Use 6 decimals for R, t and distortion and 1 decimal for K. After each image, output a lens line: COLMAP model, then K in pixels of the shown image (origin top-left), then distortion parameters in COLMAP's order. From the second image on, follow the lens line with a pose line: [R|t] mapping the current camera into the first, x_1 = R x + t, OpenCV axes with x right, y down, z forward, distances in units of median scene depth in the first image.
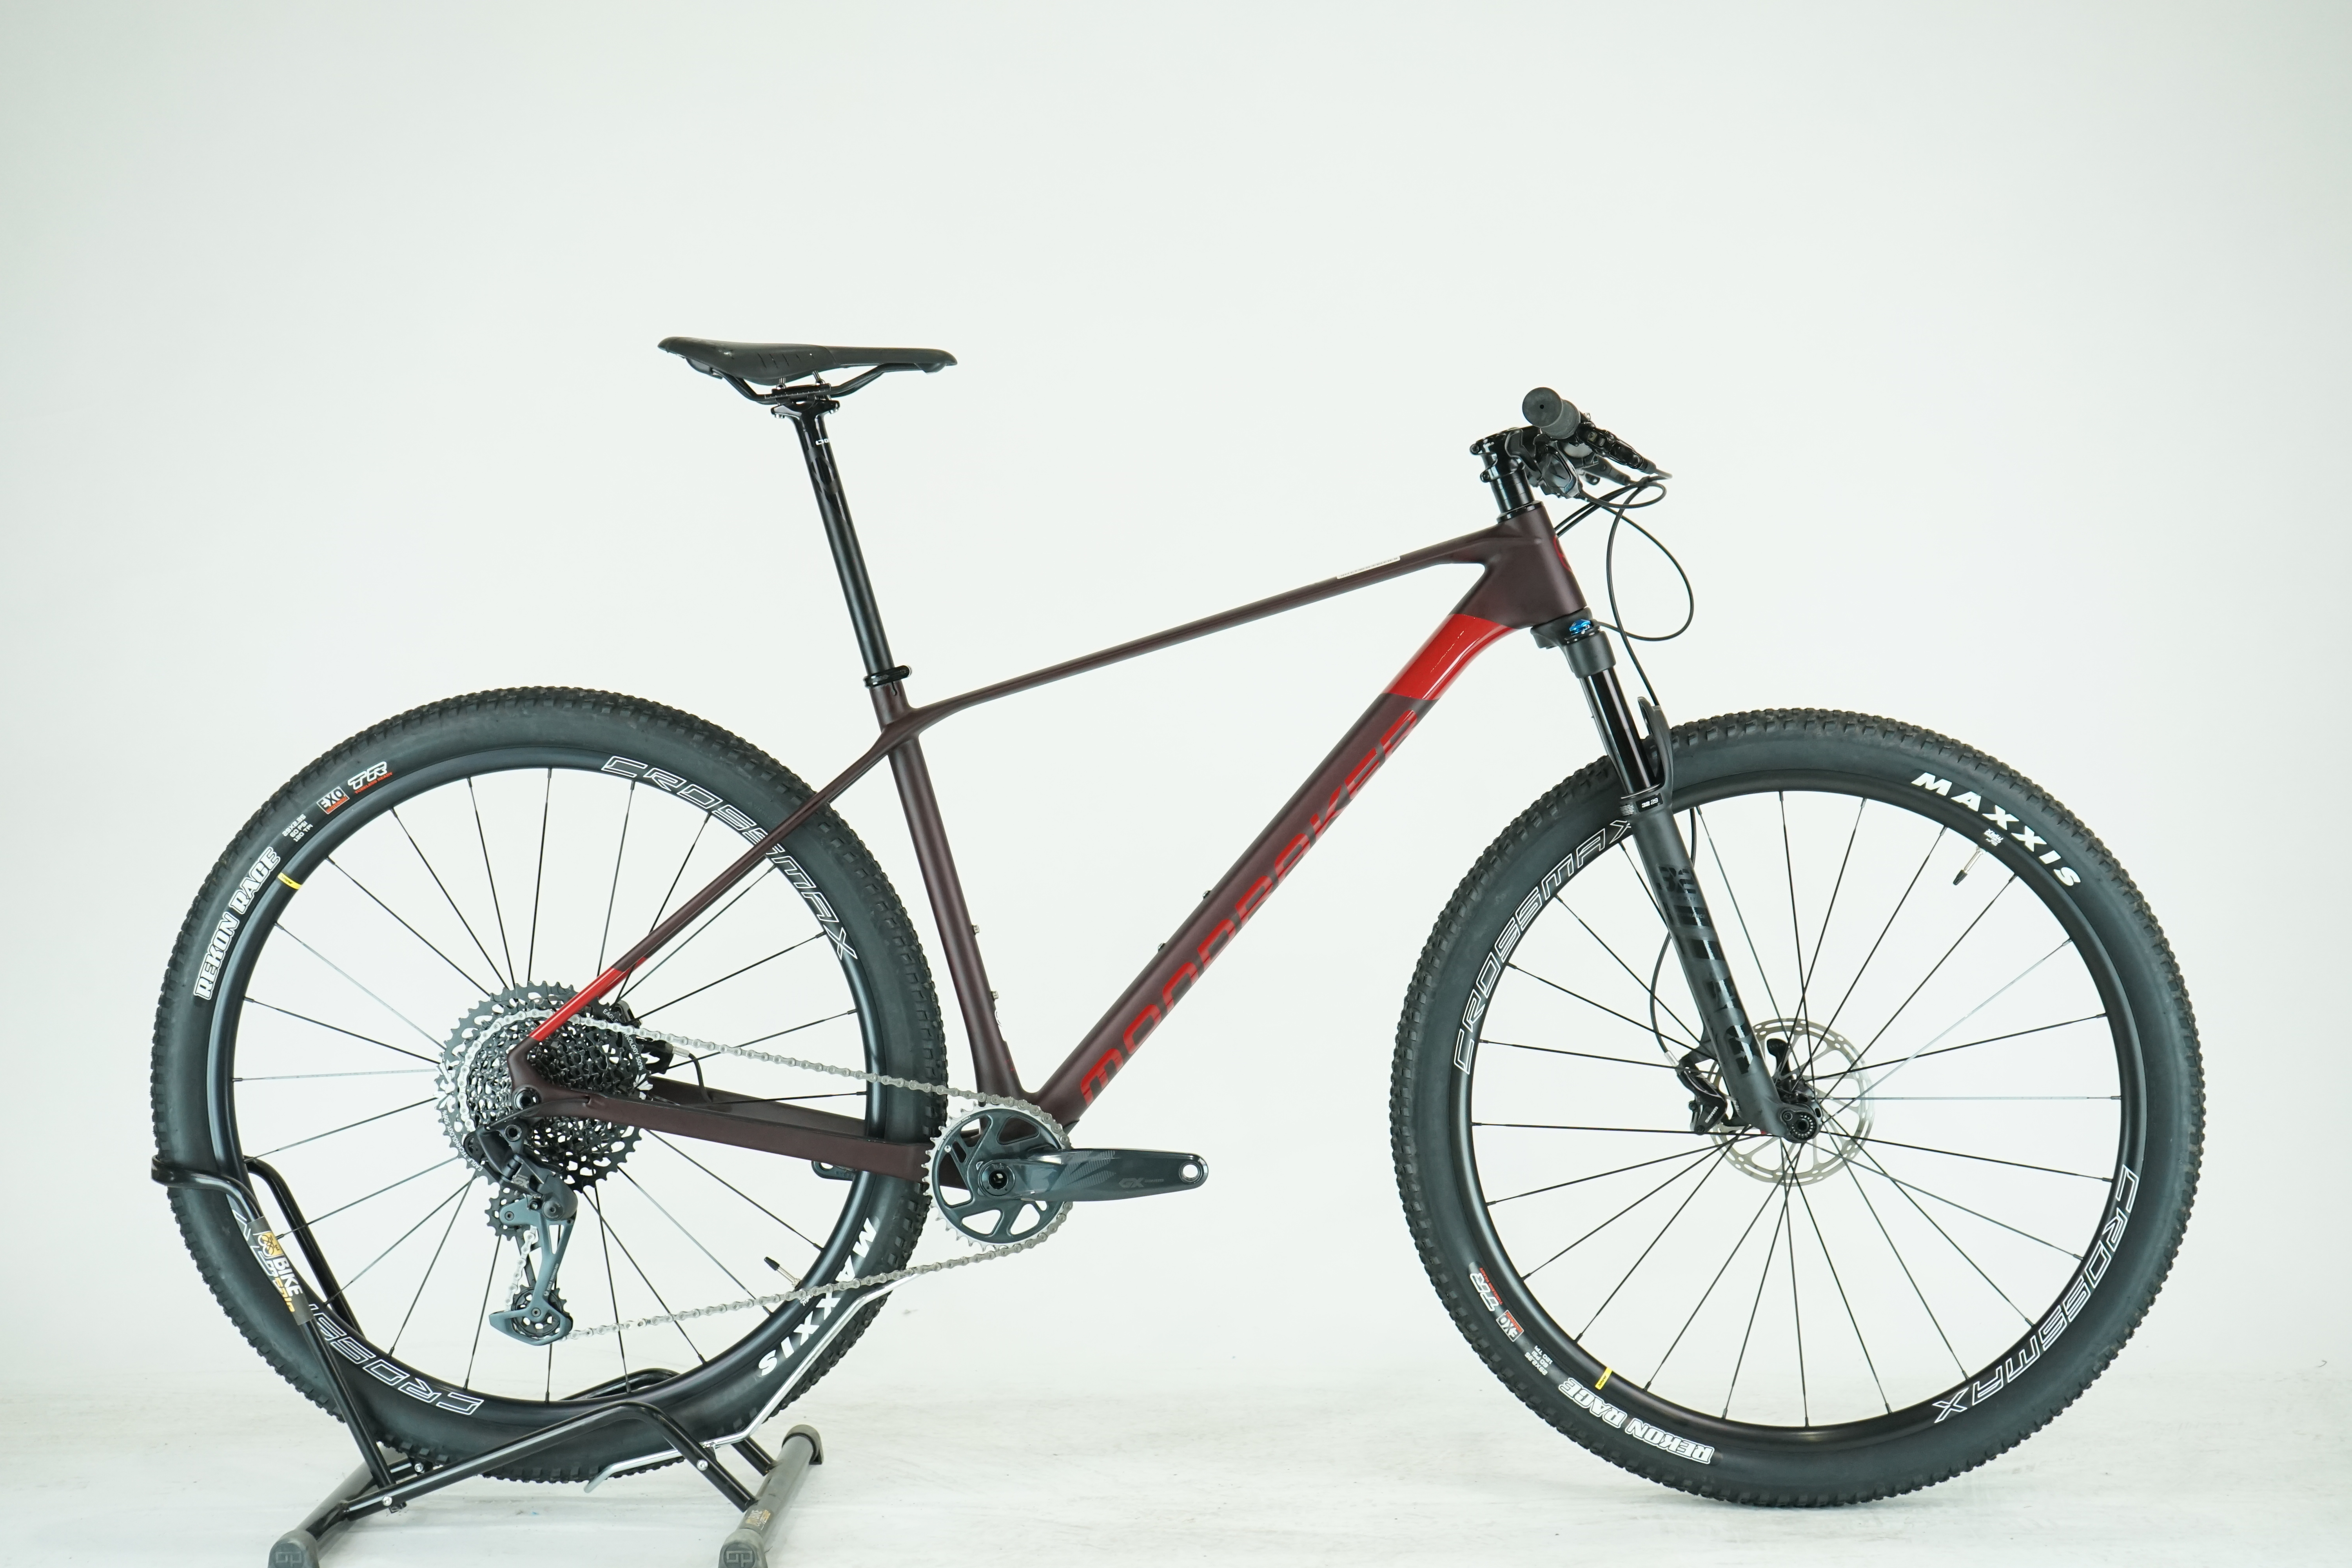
lens RADIAL K [[3844.8, 0, 1176.0], [0, 3844.8, 784.0], [0, 0, 1]] dist [0.038062, 0.038900]
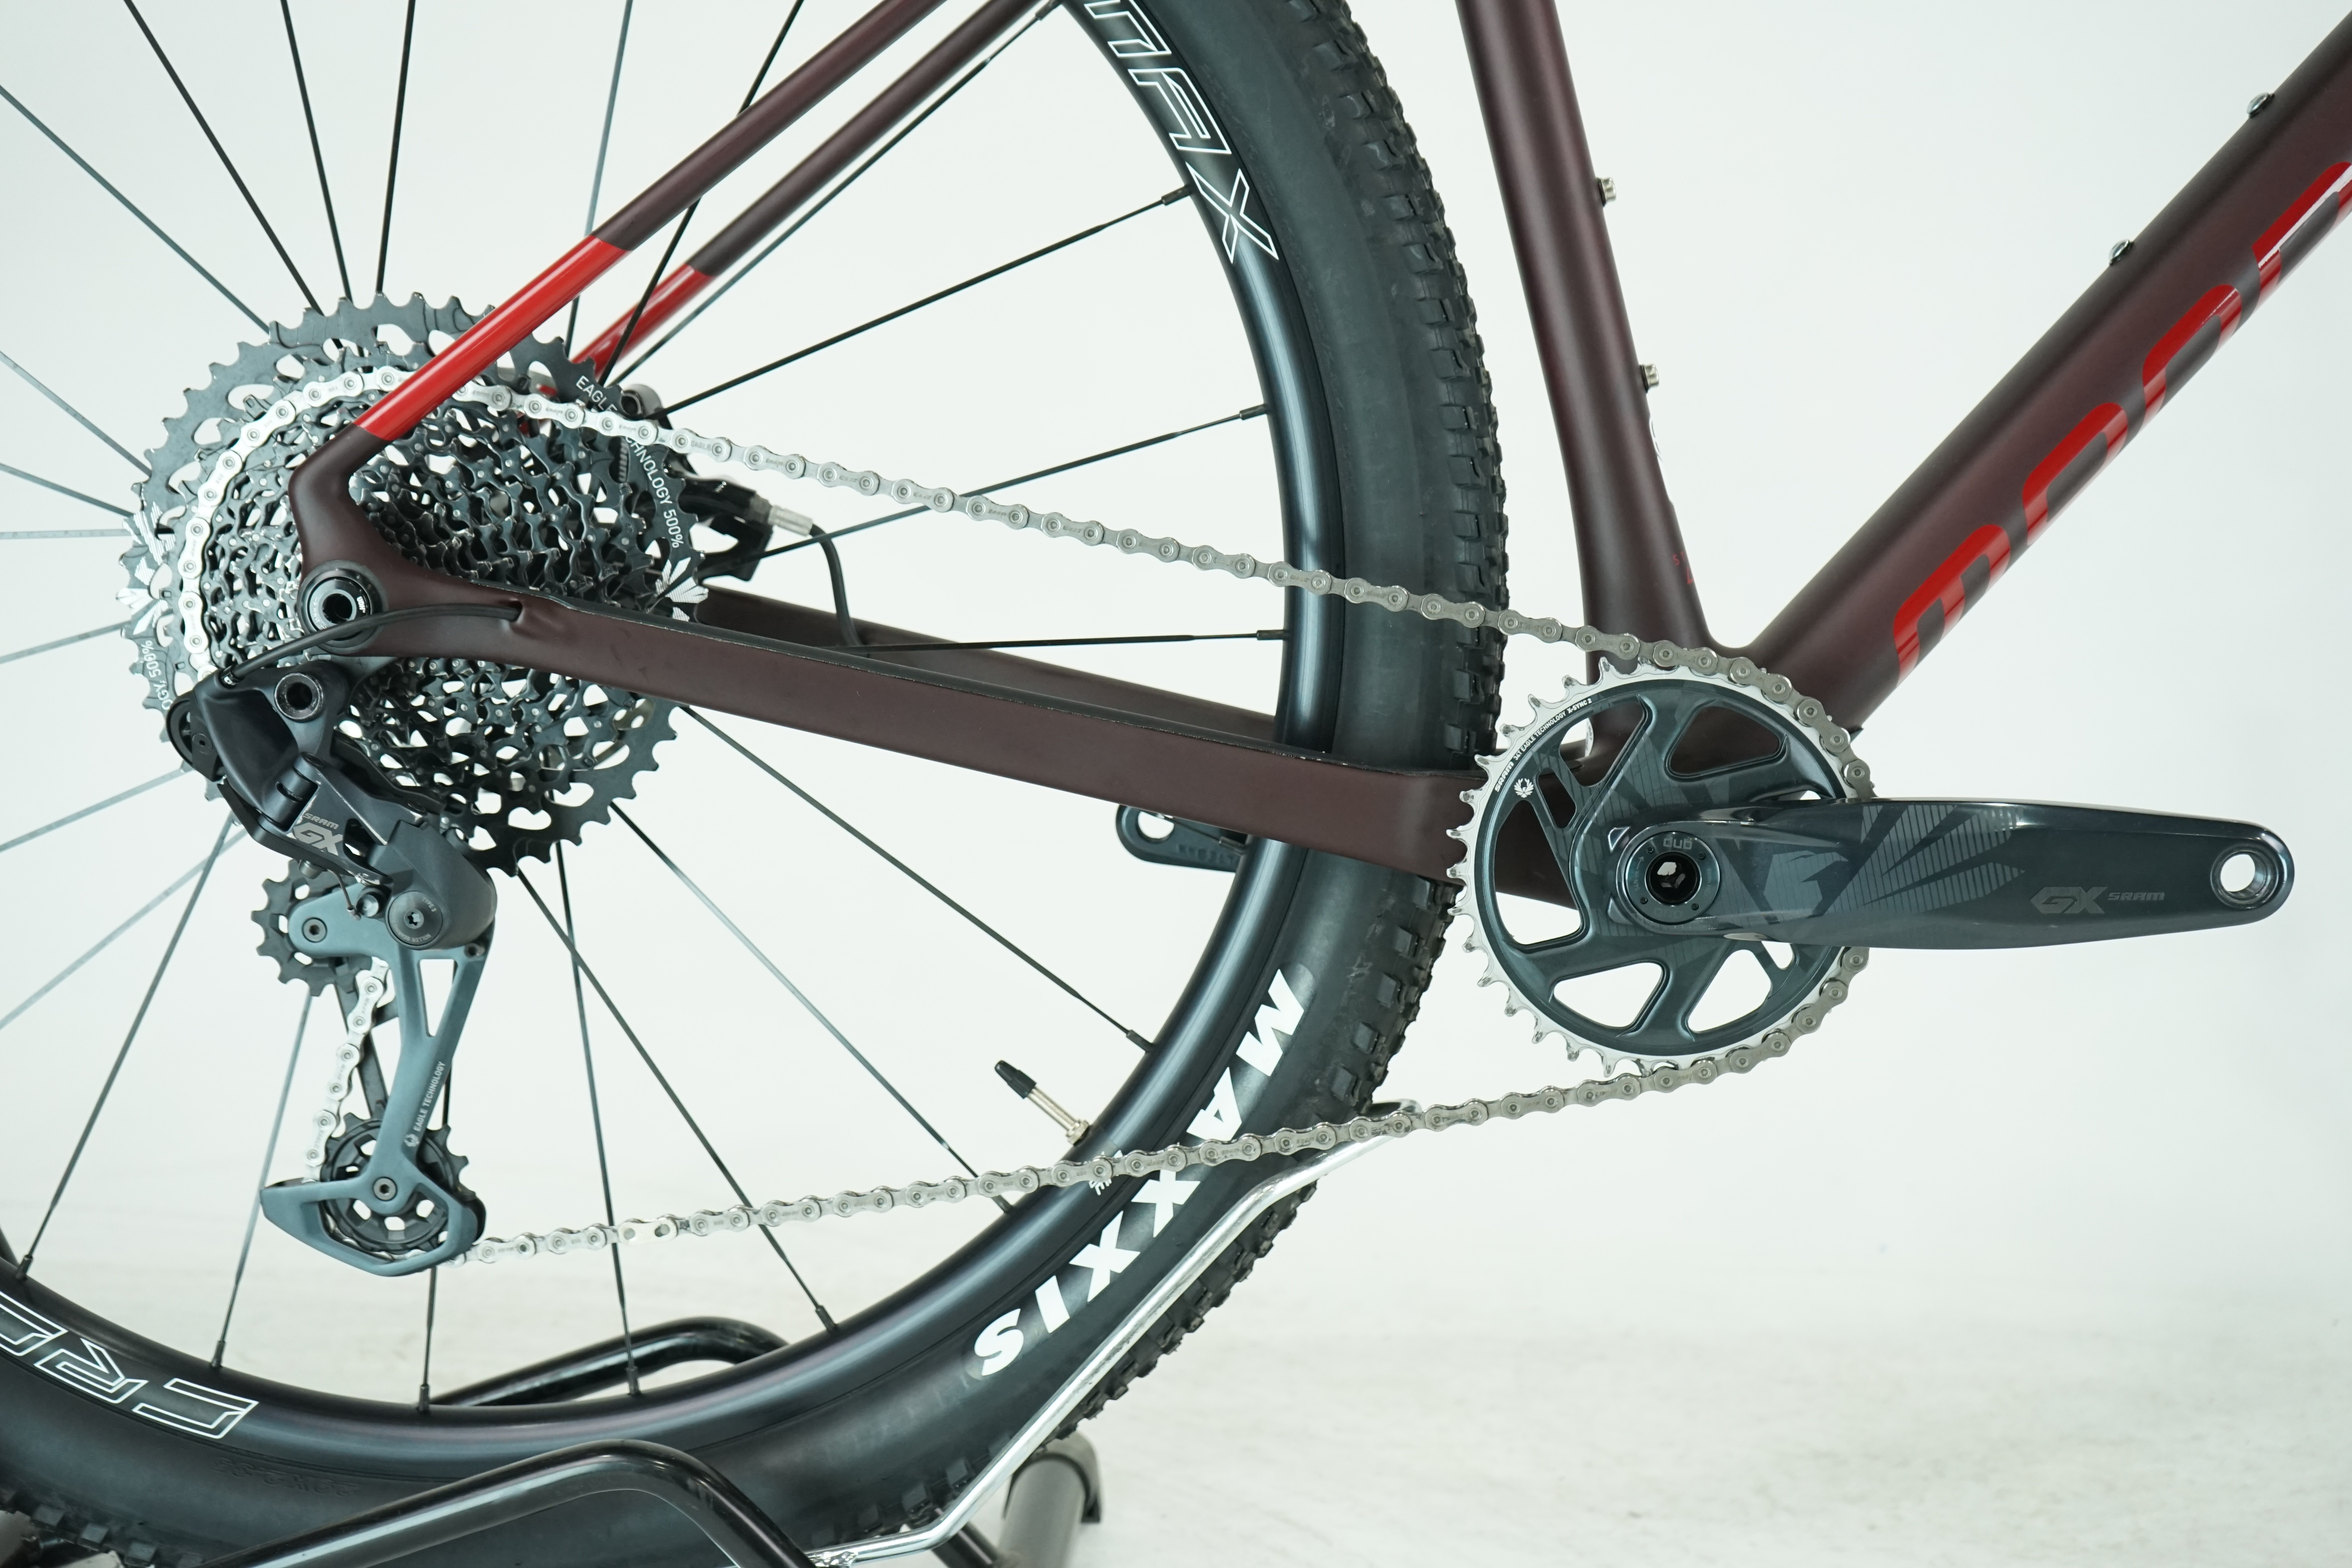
lens RADIAL K [[2870.9, 0, 1176.0], [0, 2870.9, 784.0], [0, 0, 1]] dist [-0.000034, 0.022924]
pose [[0.999343, 0.033859, -0.012901, -0.087228], [-0.032935, 0.997267, 0.066140, 0.077123], [0.015105, -0.065672, 0.997727, 0.726337]]
